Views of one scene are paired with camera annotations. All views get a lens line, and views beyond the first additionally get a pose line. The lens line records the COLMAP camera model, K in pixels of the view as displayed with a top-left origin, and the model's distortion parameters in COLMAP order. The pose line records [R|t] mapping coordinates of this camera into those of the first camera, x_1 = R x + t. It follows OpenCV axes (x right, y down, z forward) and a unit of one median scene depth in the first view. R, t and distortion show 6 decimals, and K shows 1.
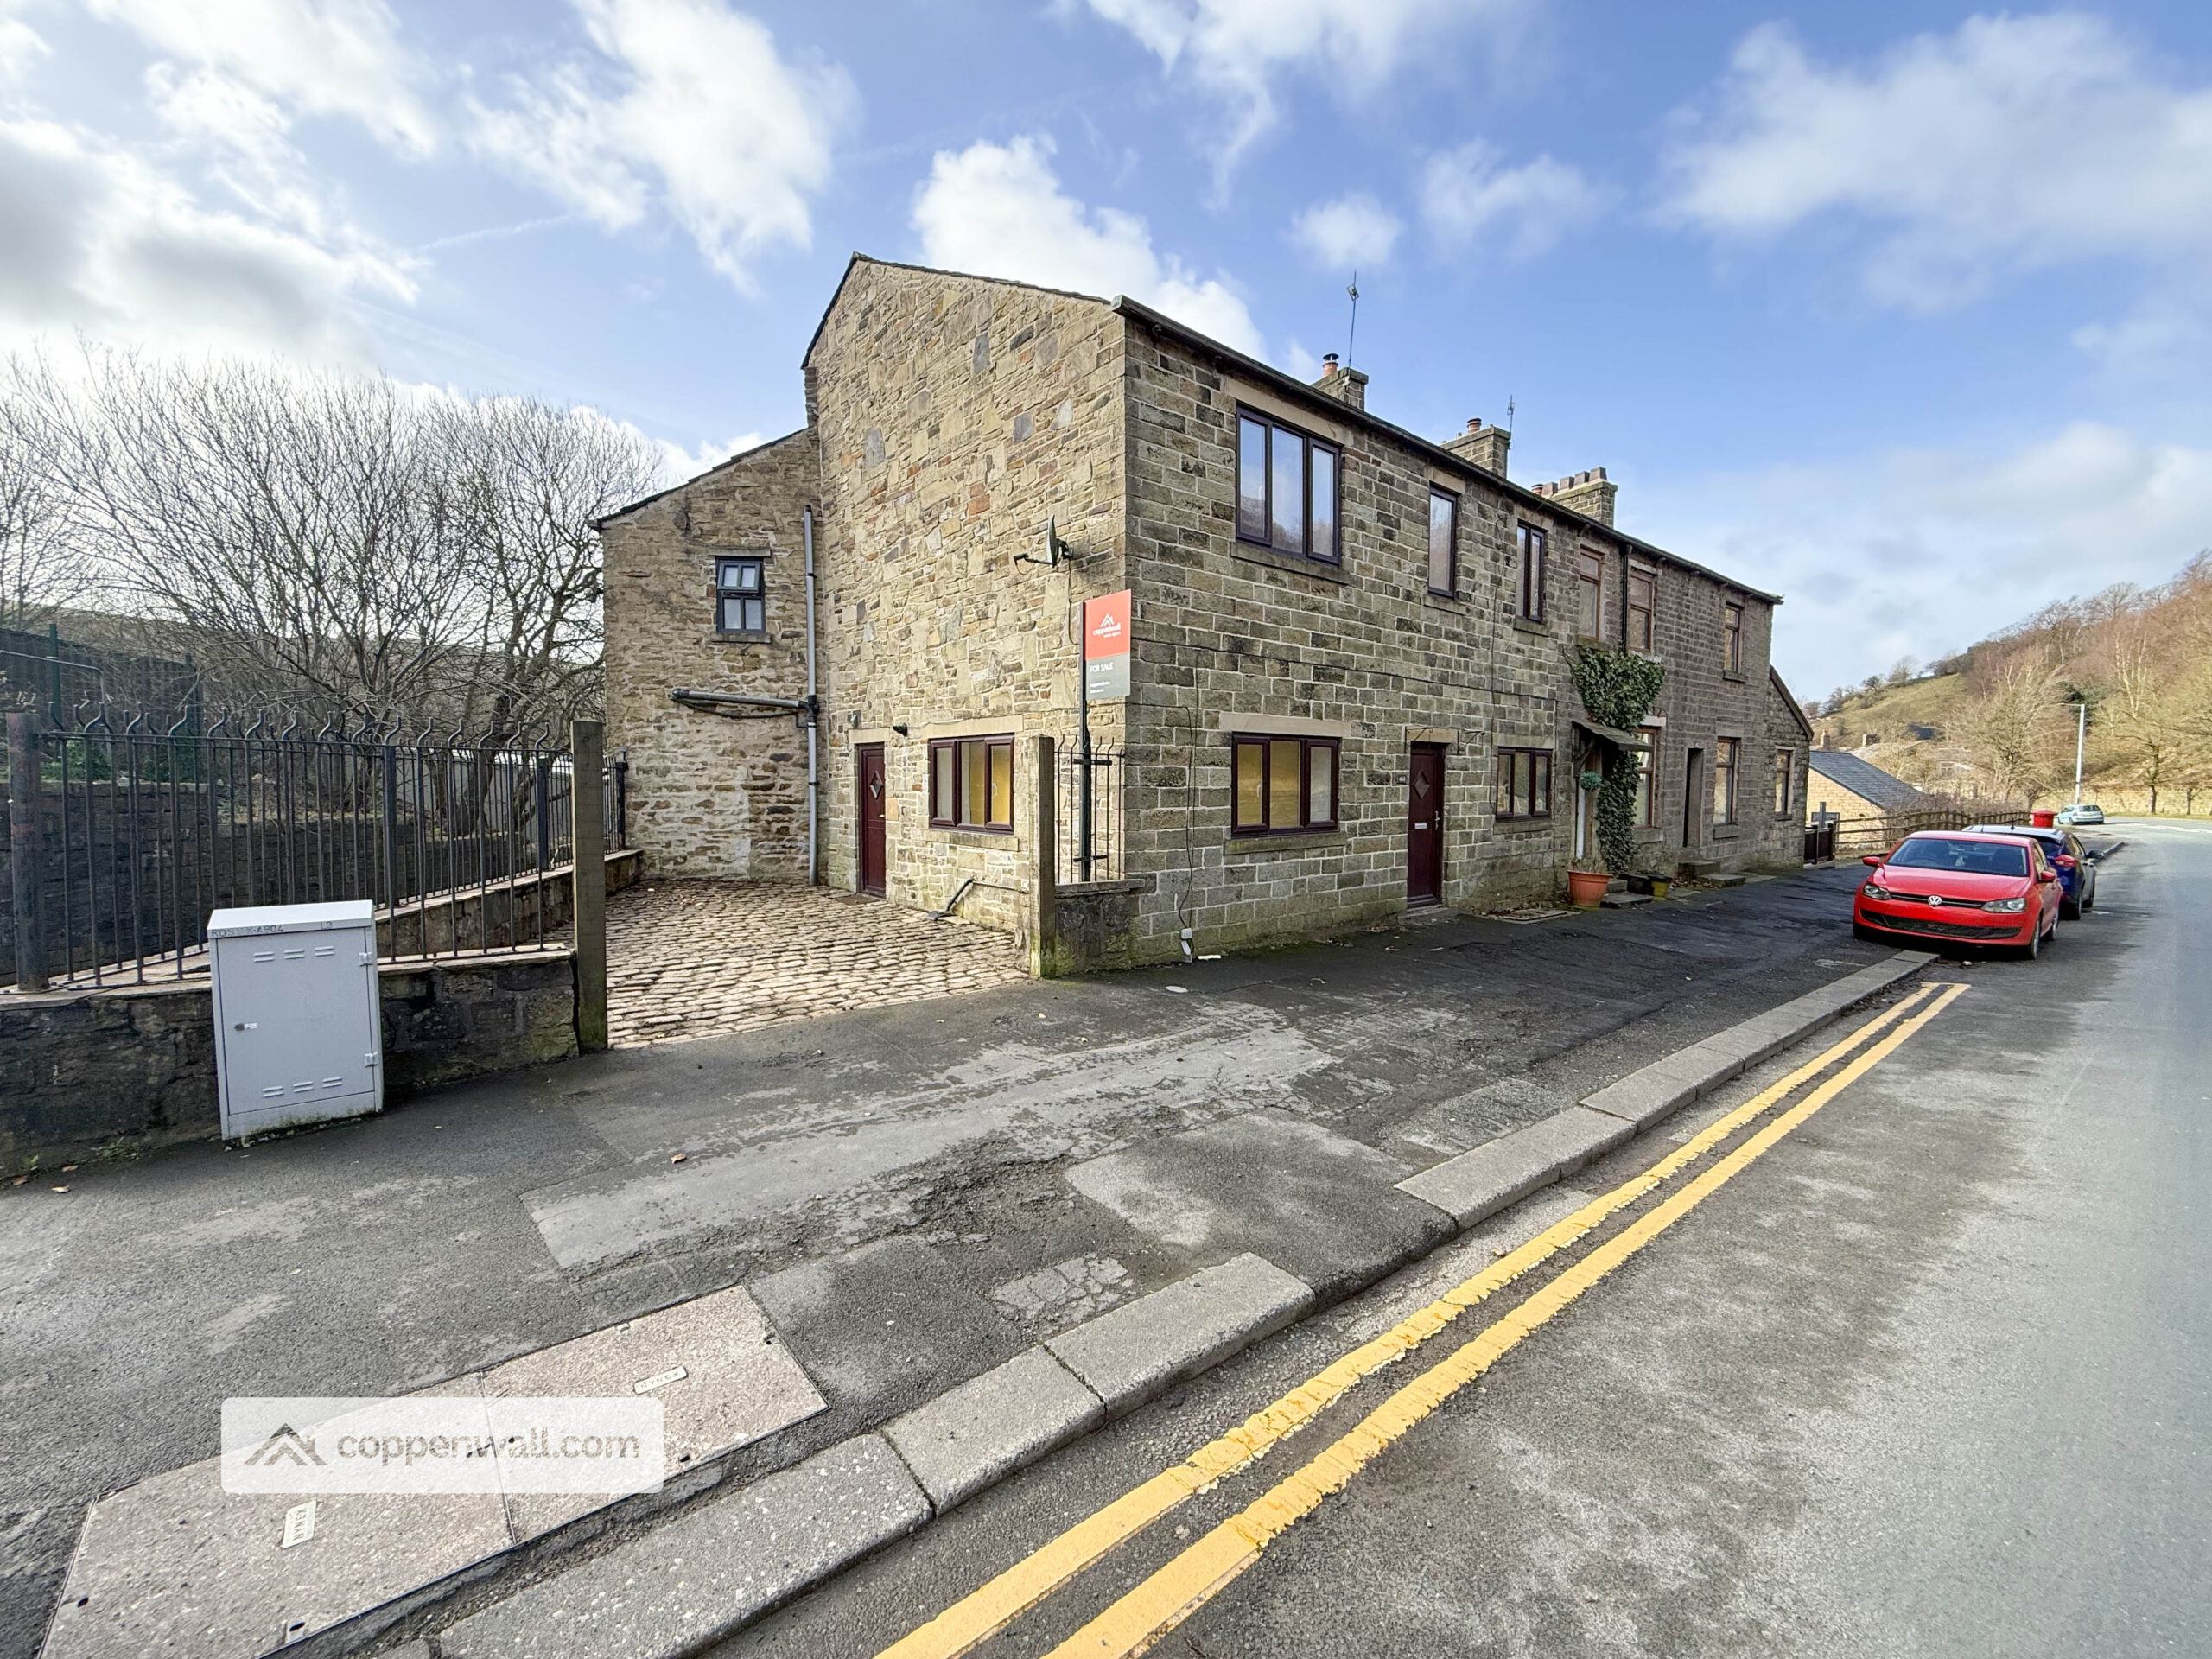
lens RADIAL K [[876.5, 0, 1100.2], [0, 876.5, 832.6], [0, 0, 1]] dist [-0.000647, -0.000152]
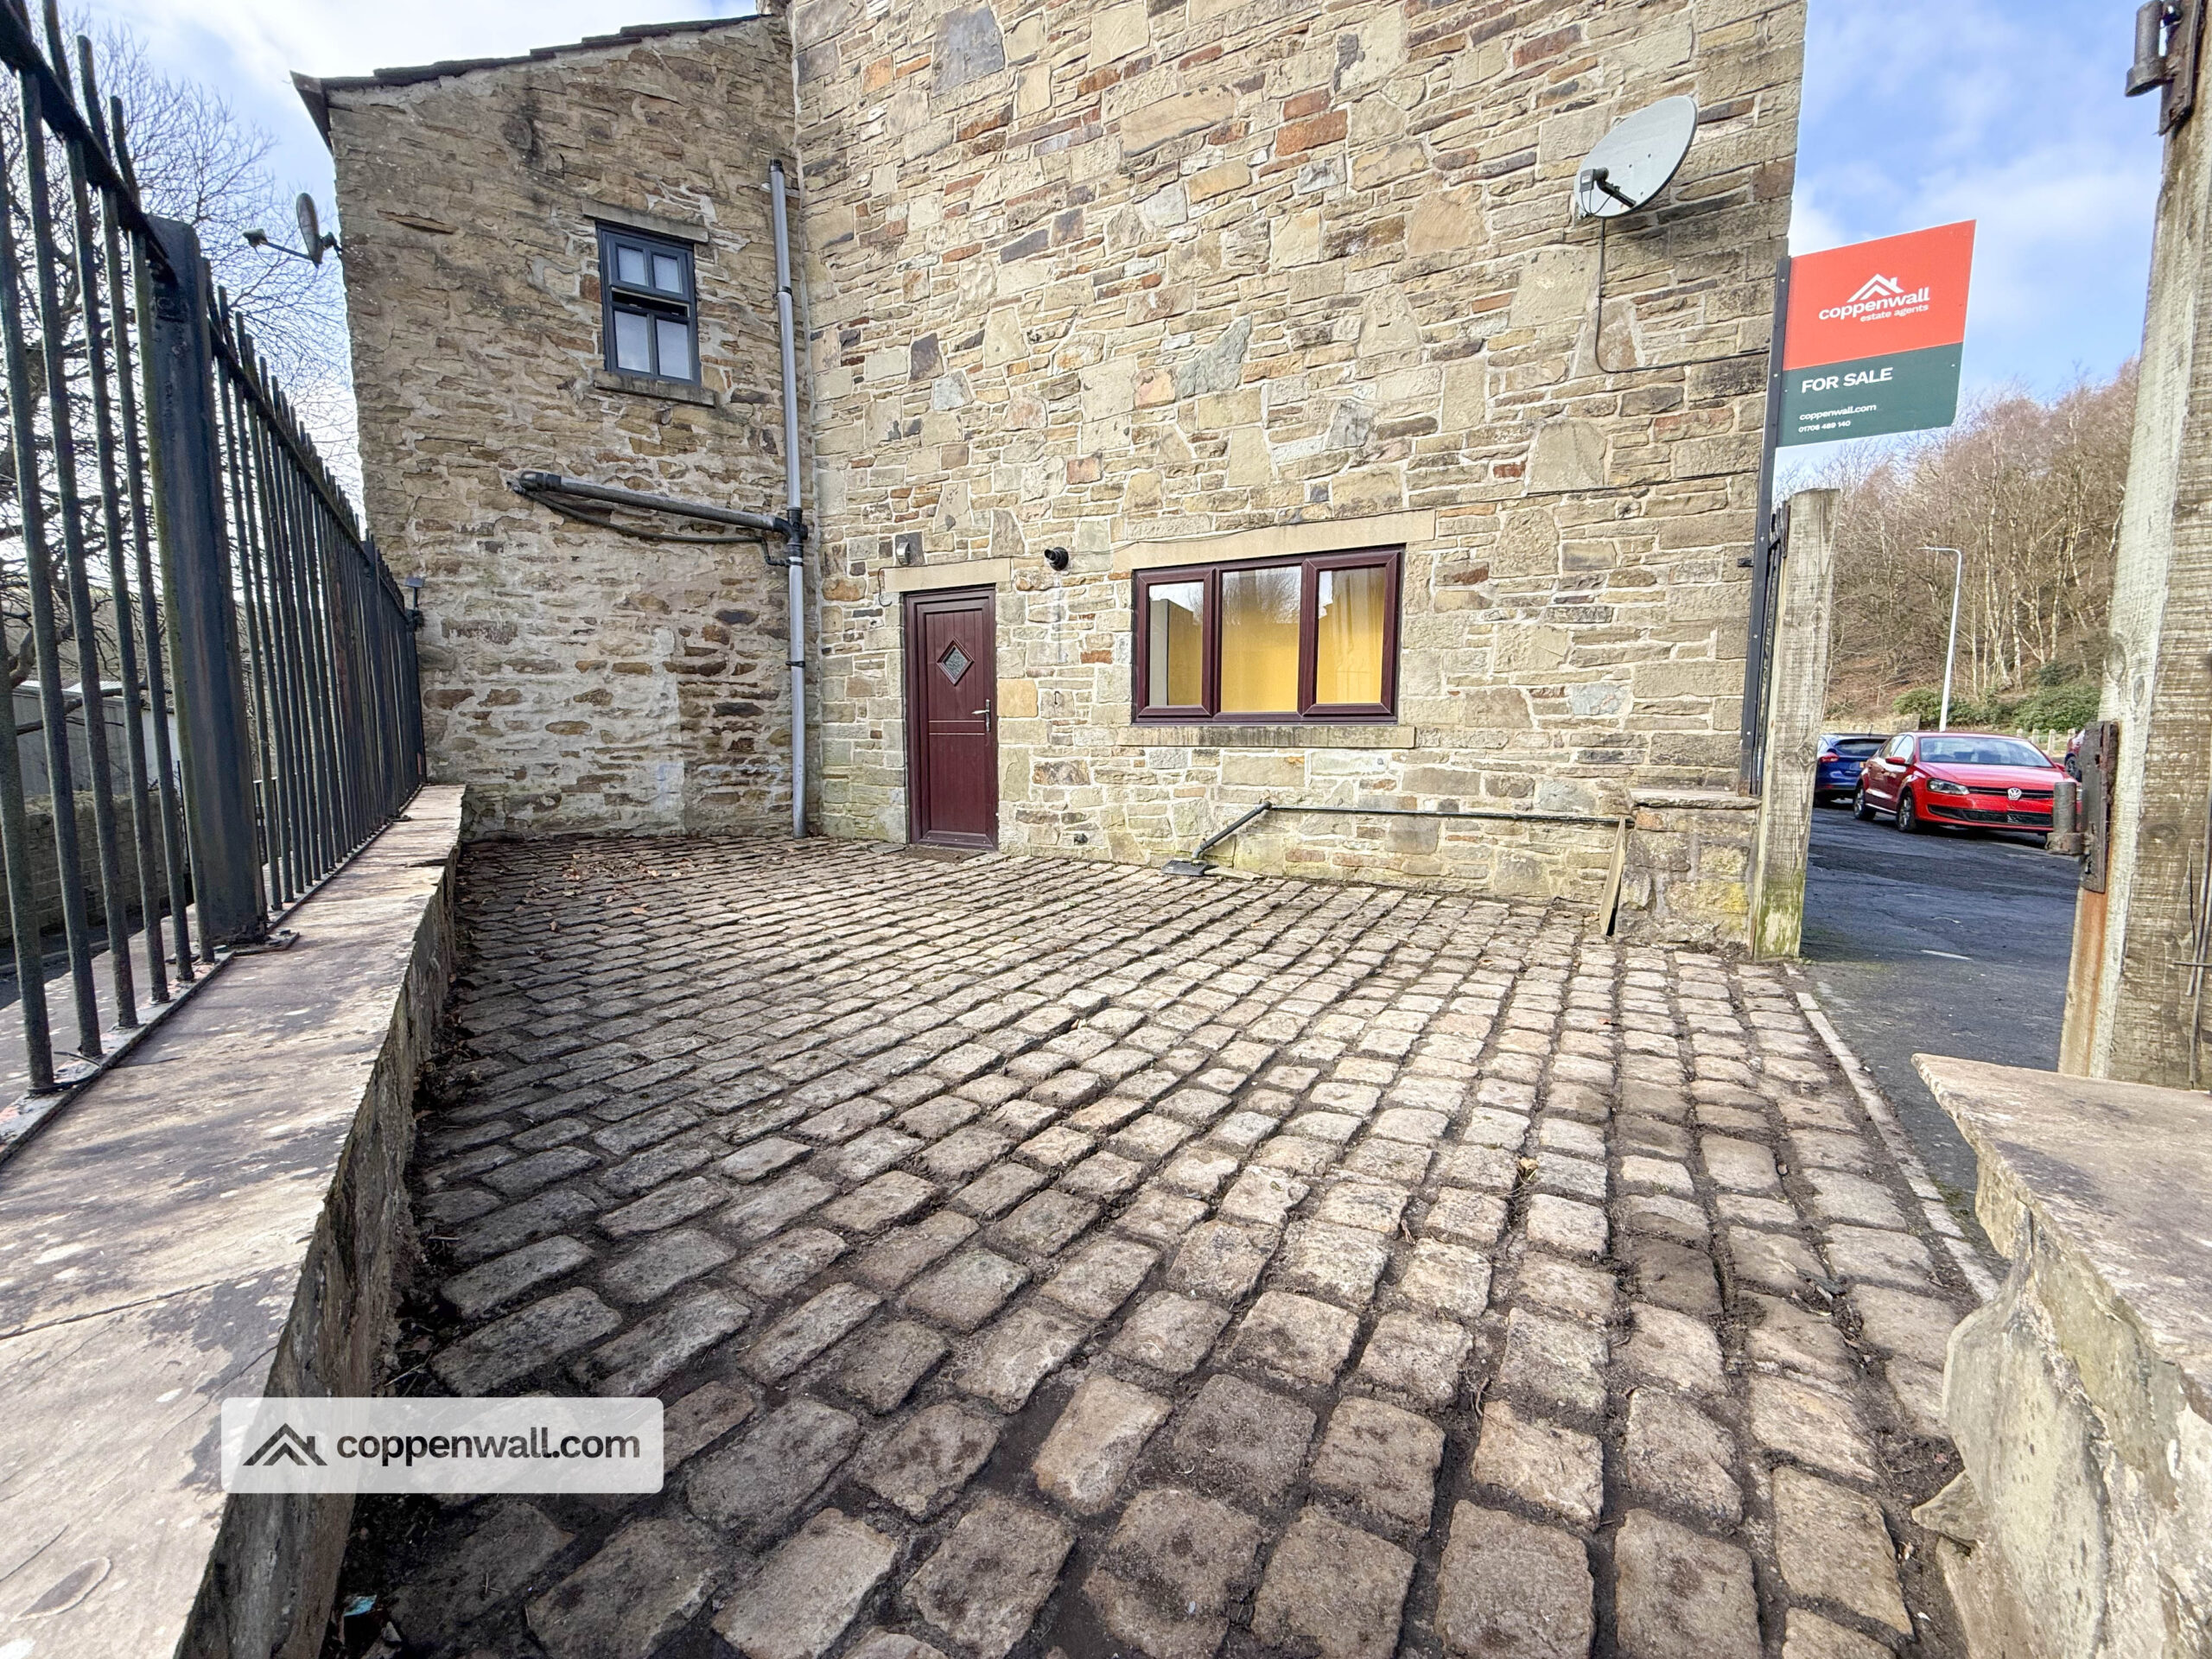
lens RADIAL K [[876.5, 0, 1100.2], [0, 876.5, 832.6], [0, 0, 1]] dist [-0.000647, -0.000152]
pose [[0.927847, -0.048933, 0.369736, -0.421778], [0.026704, 0.997528, 0.065006, 0.028157], [-0.372003, -0.050442, 0.926860, 0.434475]]
